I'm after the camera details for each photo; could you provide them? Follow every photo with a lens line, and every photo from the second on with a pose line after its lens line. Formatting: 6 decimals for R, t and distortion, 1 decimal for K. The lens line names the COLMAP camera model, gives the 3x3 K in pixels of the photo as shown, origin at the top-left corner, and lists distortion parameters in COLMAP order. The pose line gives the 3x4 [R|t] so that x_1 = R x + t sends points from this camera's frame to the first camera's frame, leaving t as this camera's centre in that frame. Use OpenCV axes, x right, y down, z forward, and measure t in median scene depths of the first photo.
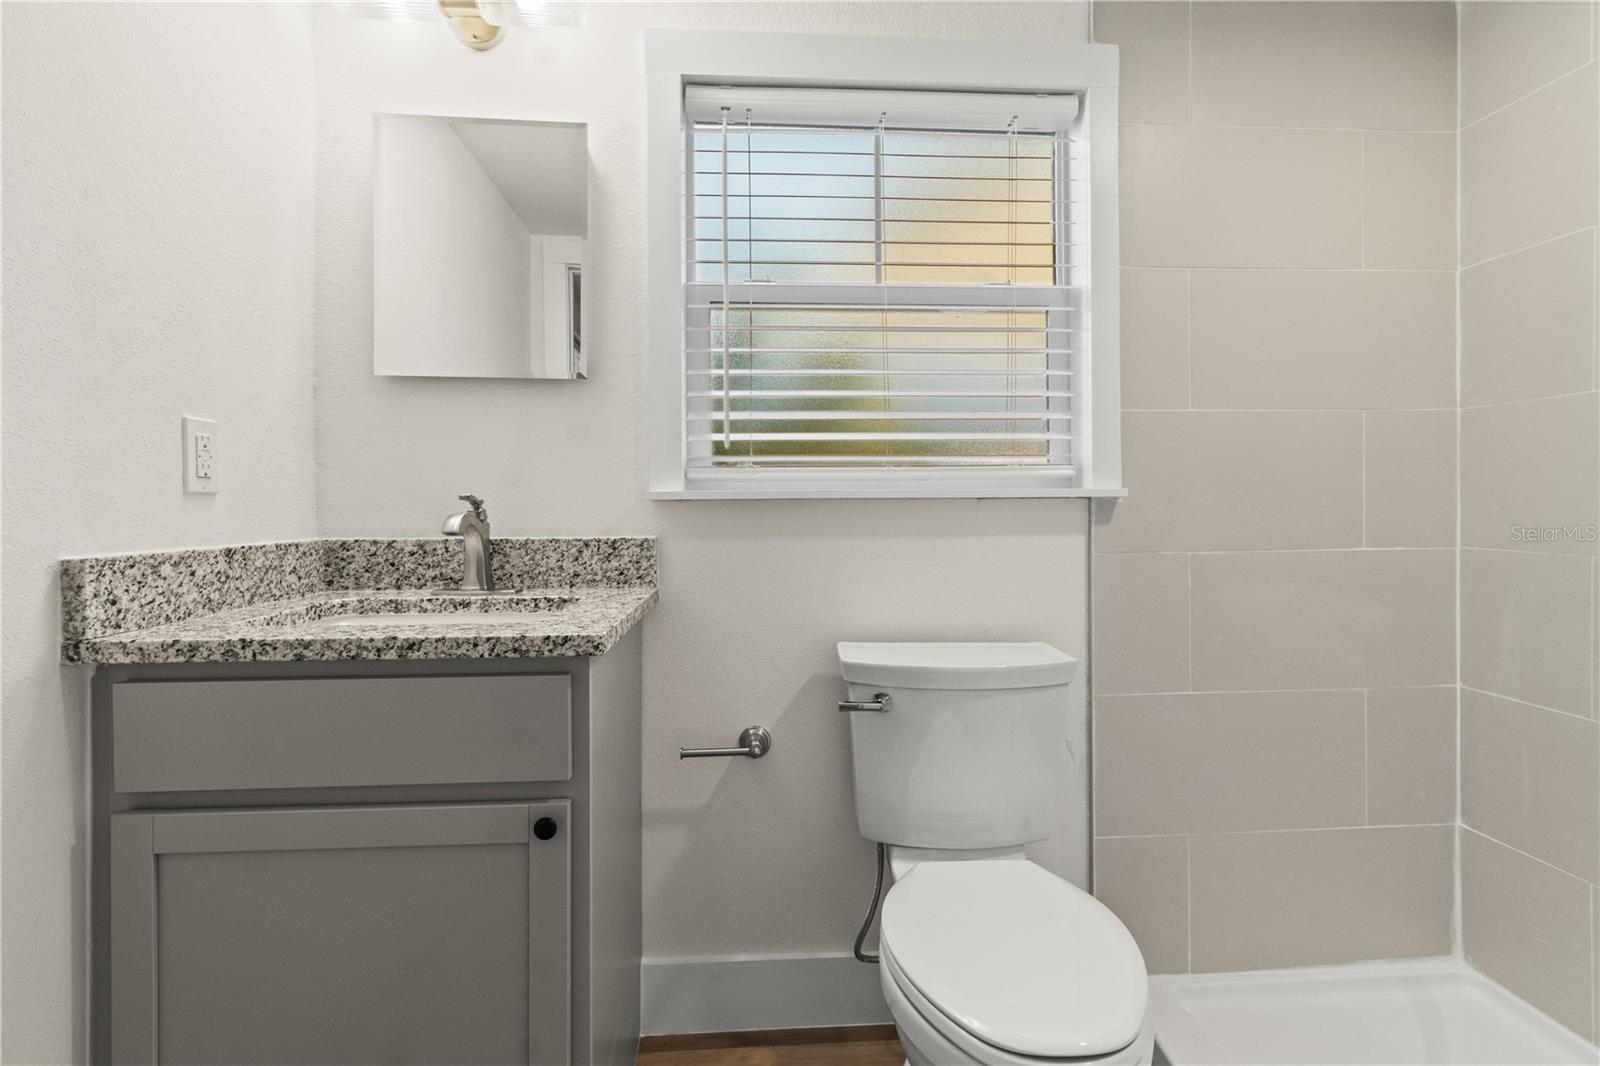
lens RADIAL K [[768.3, 0, 817.3], [0, 768.3, 508.1], [0, 0, 1]] dist [-0.001626, 0.000037]
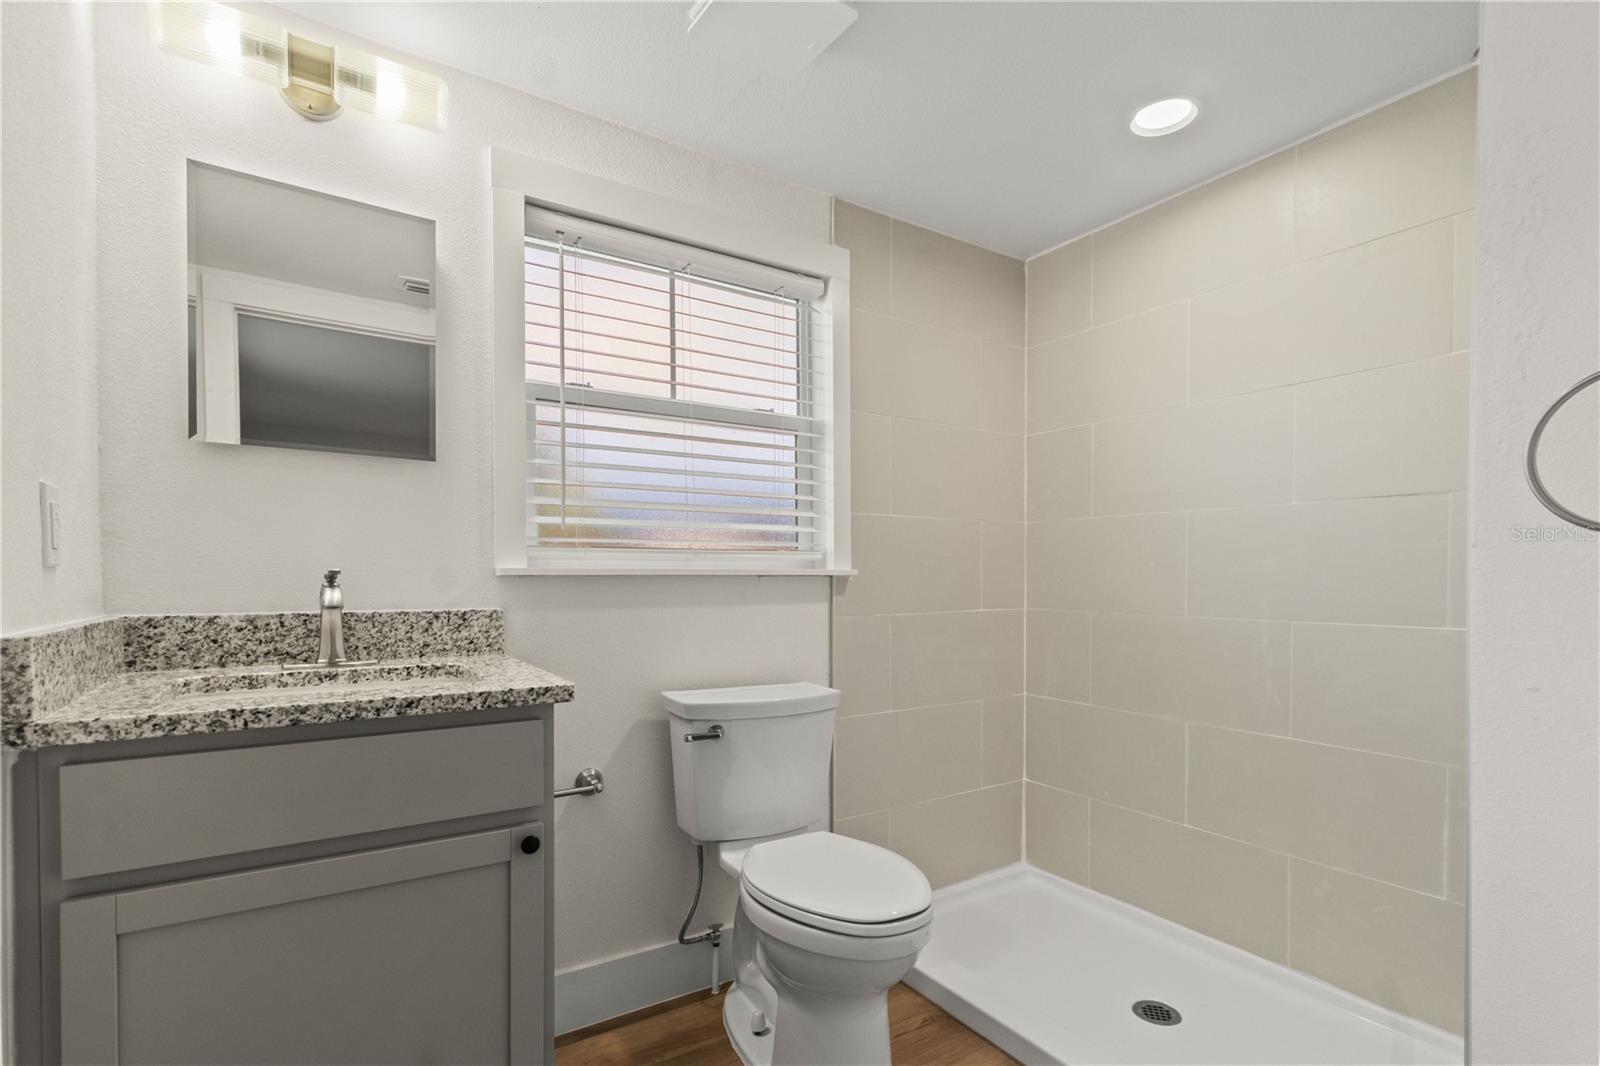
lens RADIAL K [[768.3, 0, 801.5], [0, 768.3, 590.7], [0, 0, 1]] dist [-0.001626, 0.000037]
pose [[0.872205, -0.002753, 0.489133, -0.381423], [-0.003466, 0.999924, 0.011809, -0.003057], [-0.489128, -0.011996, 0.872129, -0.183808]]
